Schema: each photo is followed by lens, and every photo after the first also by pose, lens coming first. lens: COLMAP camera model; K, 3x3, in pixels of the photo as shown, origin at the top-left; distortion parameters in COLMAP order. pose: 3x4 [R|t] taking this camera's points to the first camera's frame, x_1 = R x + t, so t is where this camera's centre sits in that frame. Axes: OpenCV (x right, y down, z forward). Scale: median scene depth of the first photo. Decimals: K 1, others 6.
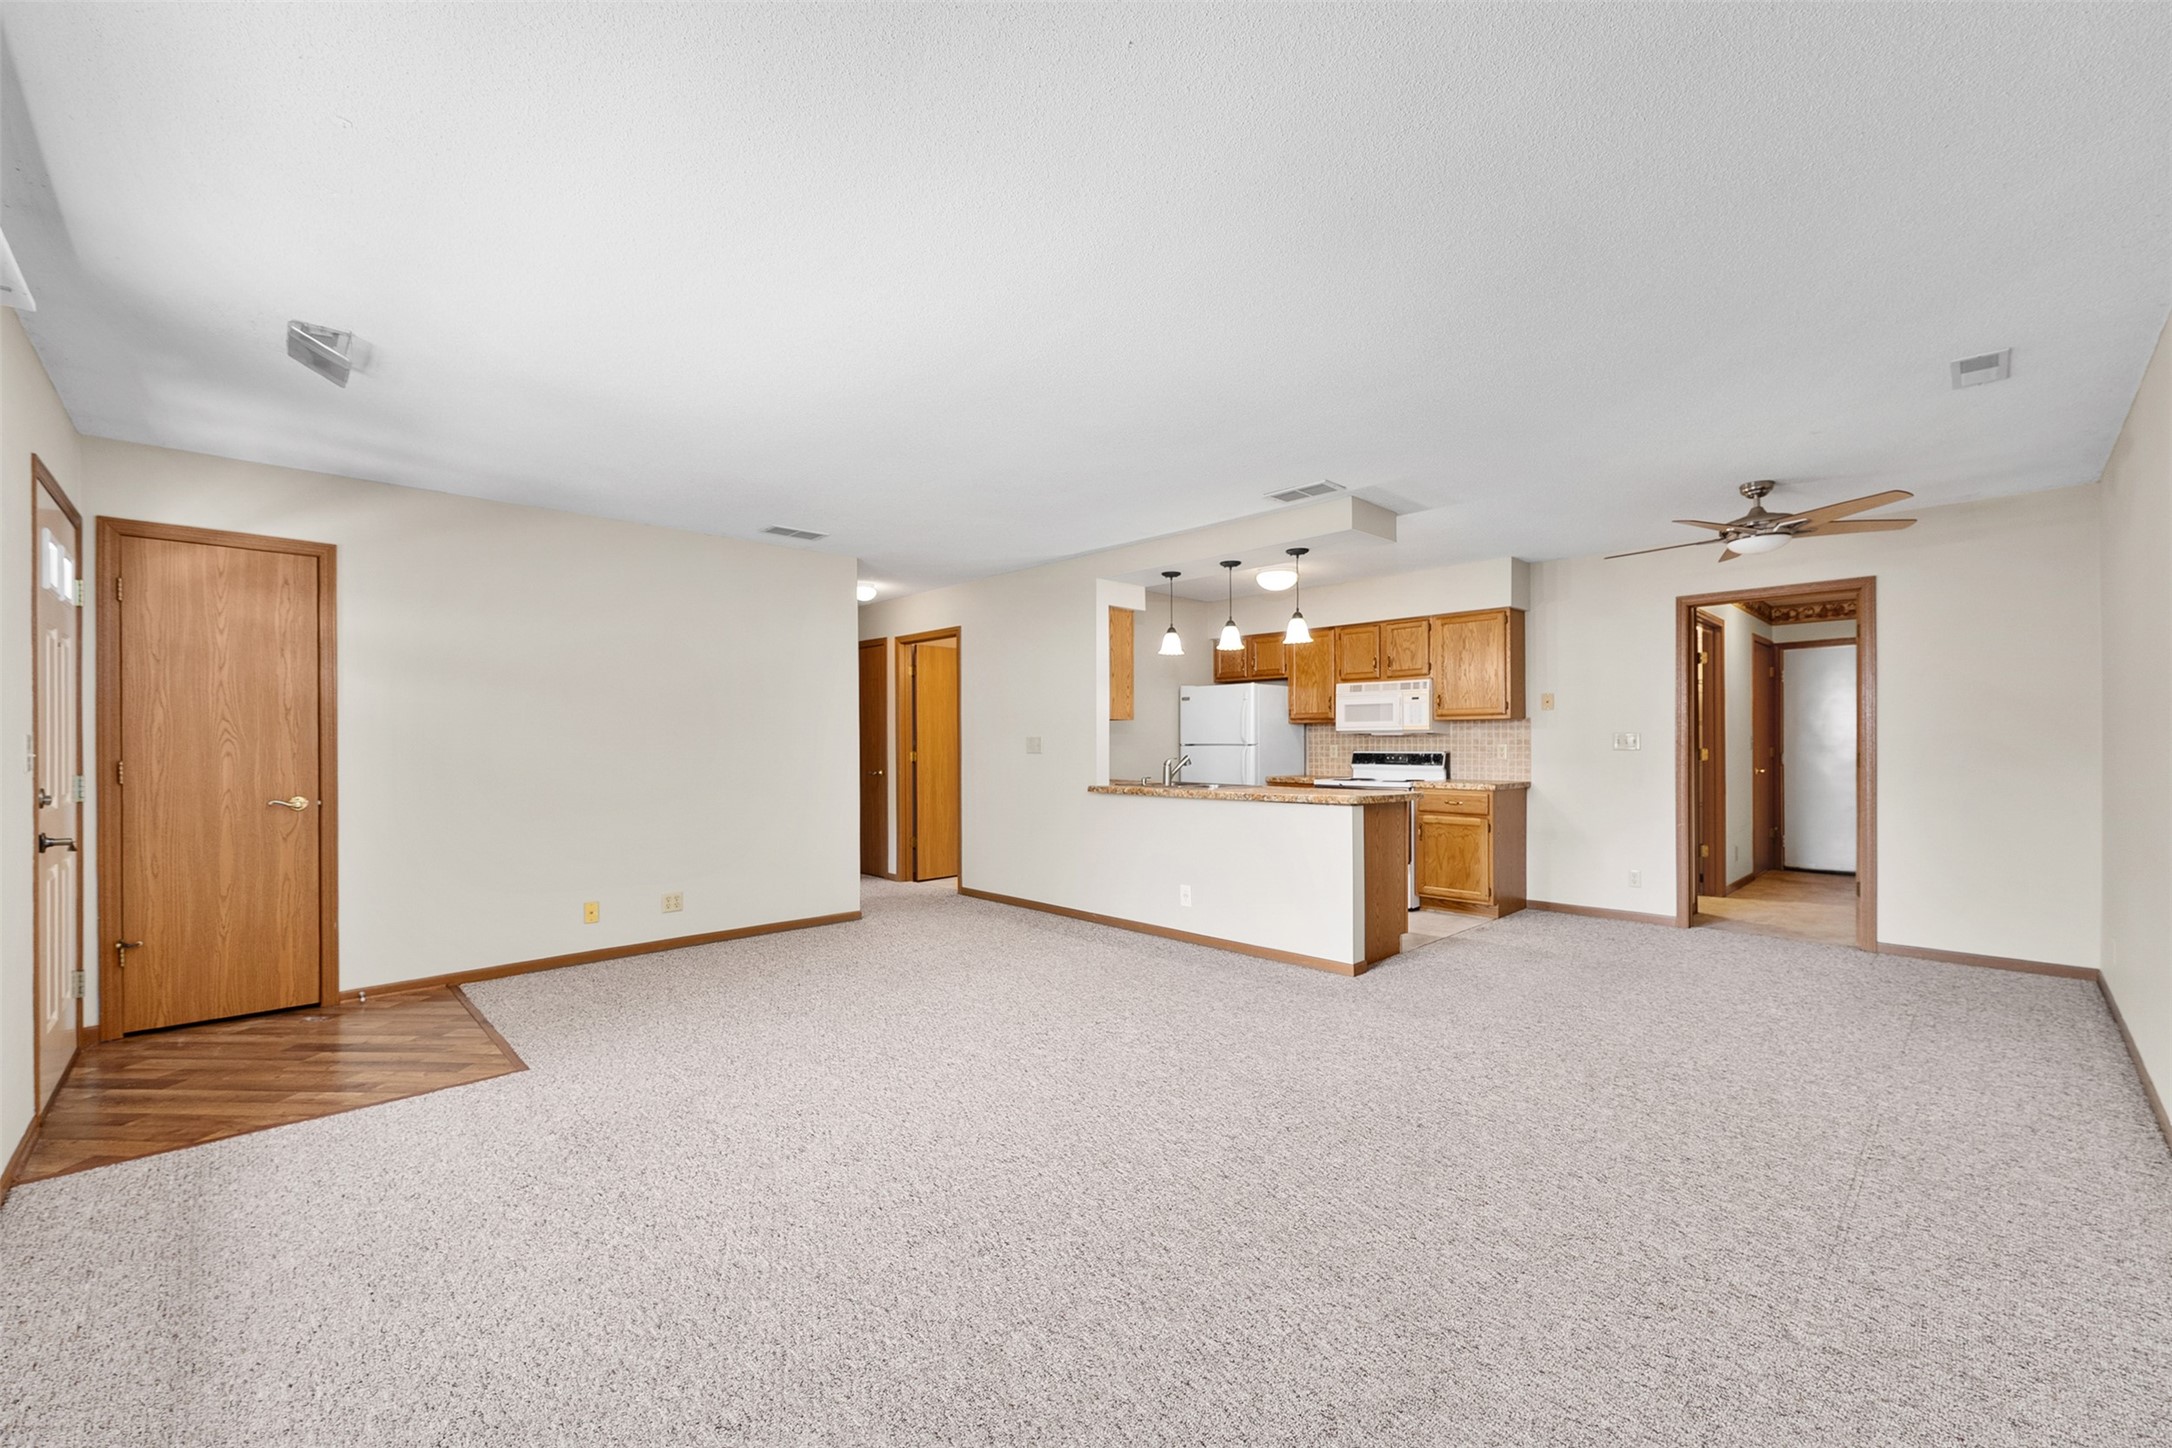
lens RADIAL K [[867.2, 0, 1078.3], [0, 867.2, 748.7], [0, 0, 1]] dist [-0.001118, -0.000457]
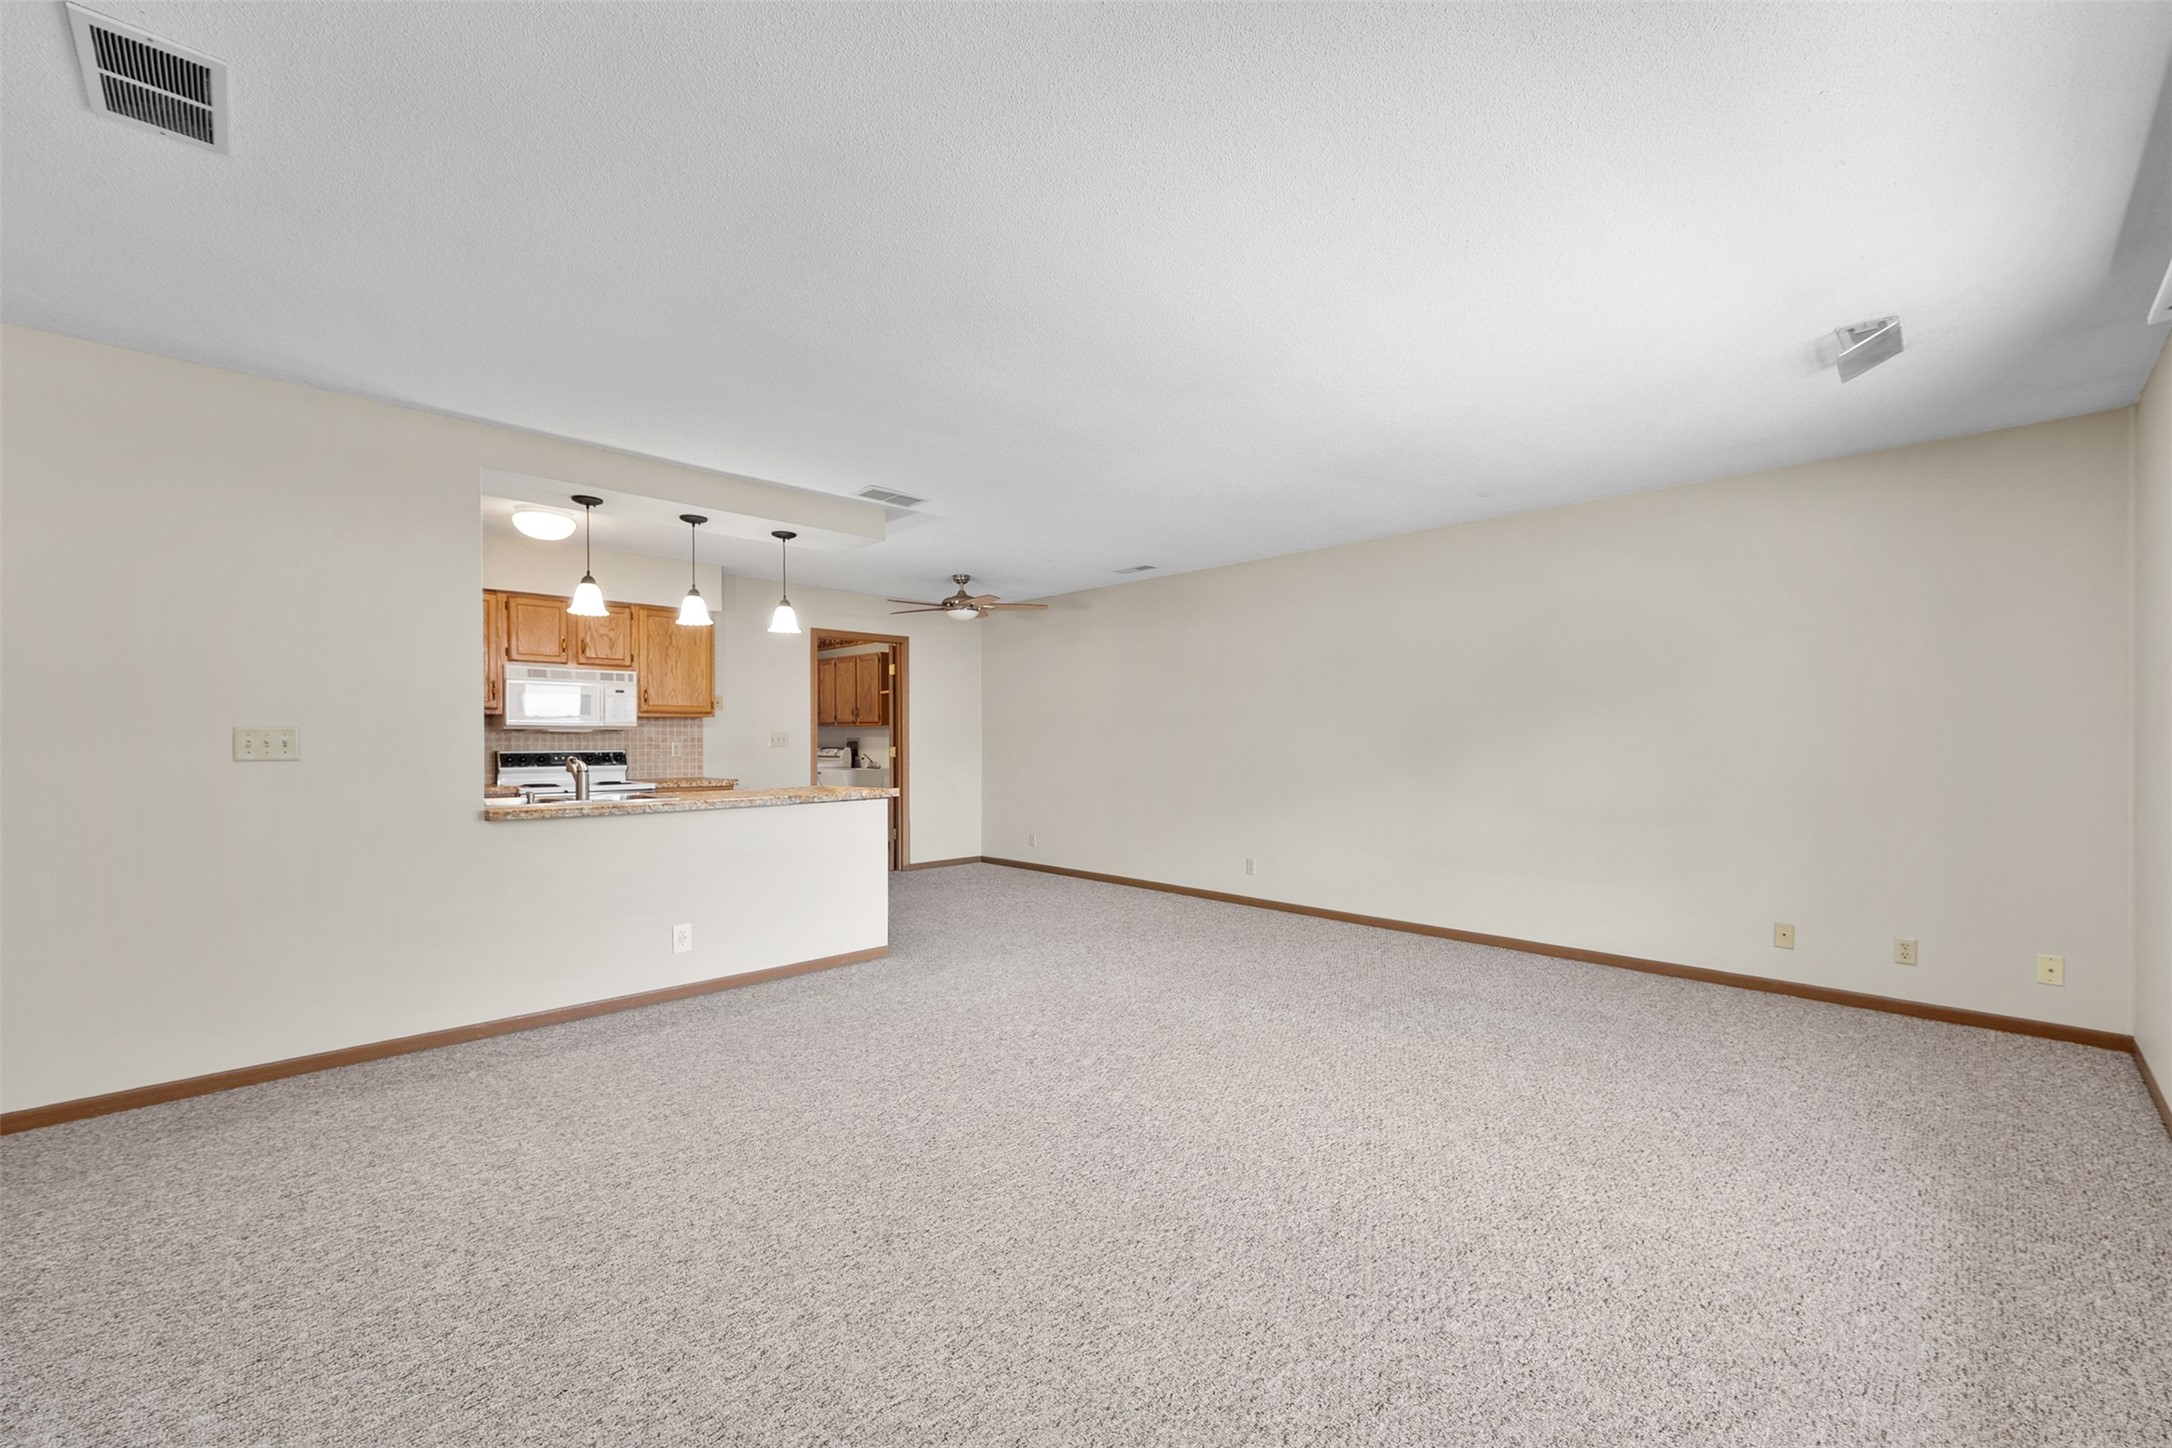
lens RADIAL K [[867.2, 0, 1076.4], [0, 867.2, 744.6], [0, 0, 1]] dist [-0.001118, -0.000457]
pose [[-0.003206, -0.002538, 0.999992, -0.546654], [0.008607, 0.999960, 0.002565, -0.000723], [-0.999958, 0.008615, -0.003184, 0.555171]]
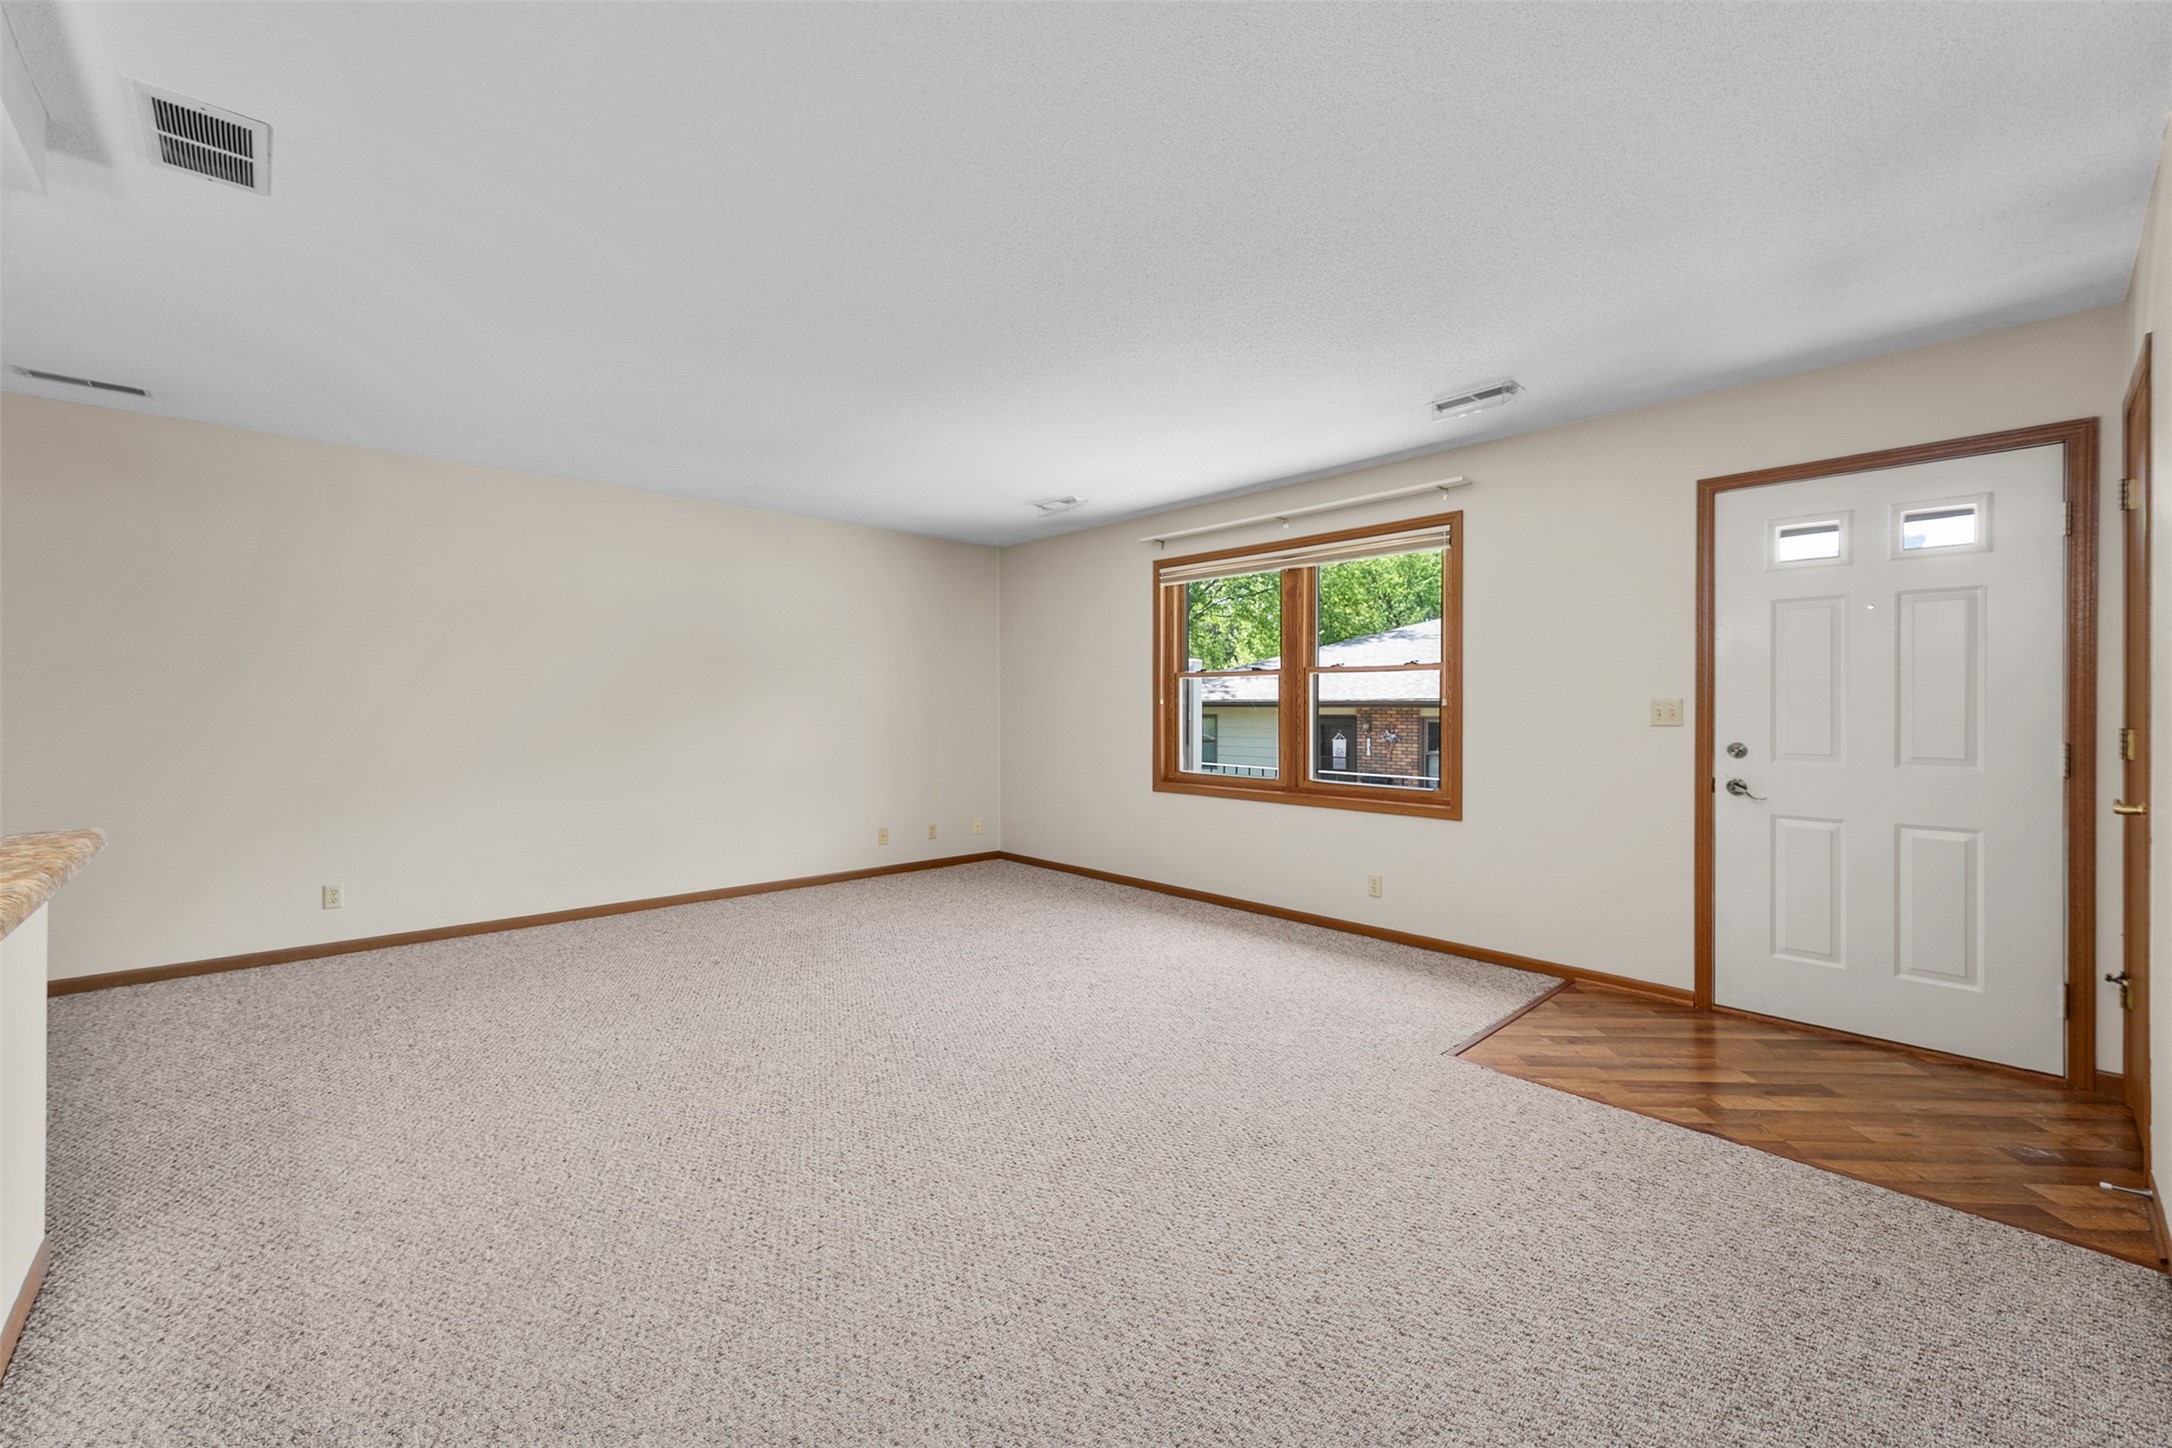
lens RADIAL K [[867.2, 0, 1071.5], [0, 867.2, 708.2], [0, 0, 1]] dist [-0.001118, -0.000457]
pose [[-0.999702, 0.003051, 0.024201, -0.135538], [0.003270, 0.999954, 0.009051, -0.006551], [-0.024173, 0.009128, -0.999666, 1.015327]]
